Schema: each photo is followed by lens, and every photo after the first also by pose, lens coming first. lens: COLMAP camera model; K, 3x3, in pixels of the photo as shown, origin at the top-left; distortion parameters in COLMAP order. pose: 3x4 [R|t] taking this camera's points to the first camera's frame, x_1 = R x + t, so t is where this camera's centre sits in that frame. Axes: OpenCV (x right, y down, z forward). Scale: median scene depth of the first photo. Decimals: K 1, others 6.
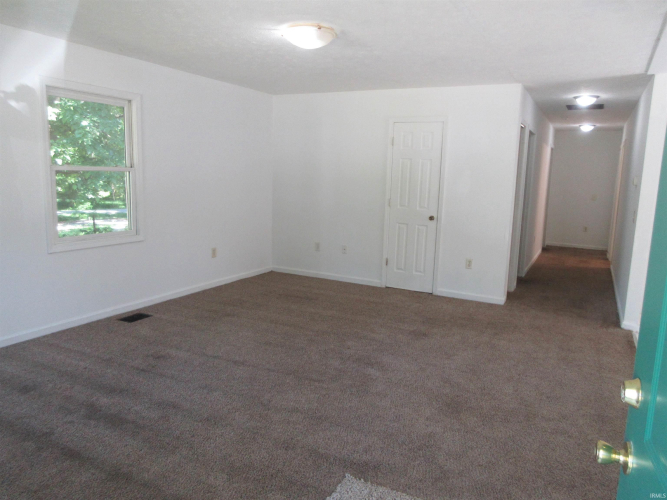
lens RADIAL K [[488.2, 0, 333.5], [0, 488.2, 250.0], [0, 0, 1]] dist [0.011889, -0.013229]
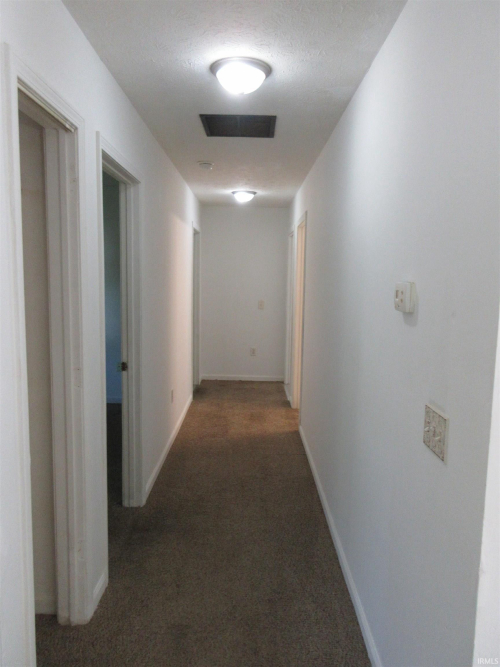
lens RADIAL K [[488.2, 0, 250.0], [0, 488.2, 333.5], [0, 0, 1]] dist [0.011889, -0.013229]
pose [[0.891397, -0.066857, 0.448264, 0.235369], [0.082365, 0.996487, -0.015165, -0.067221], [-0.445676, 0.050439, 0.893772, 0.450015]]
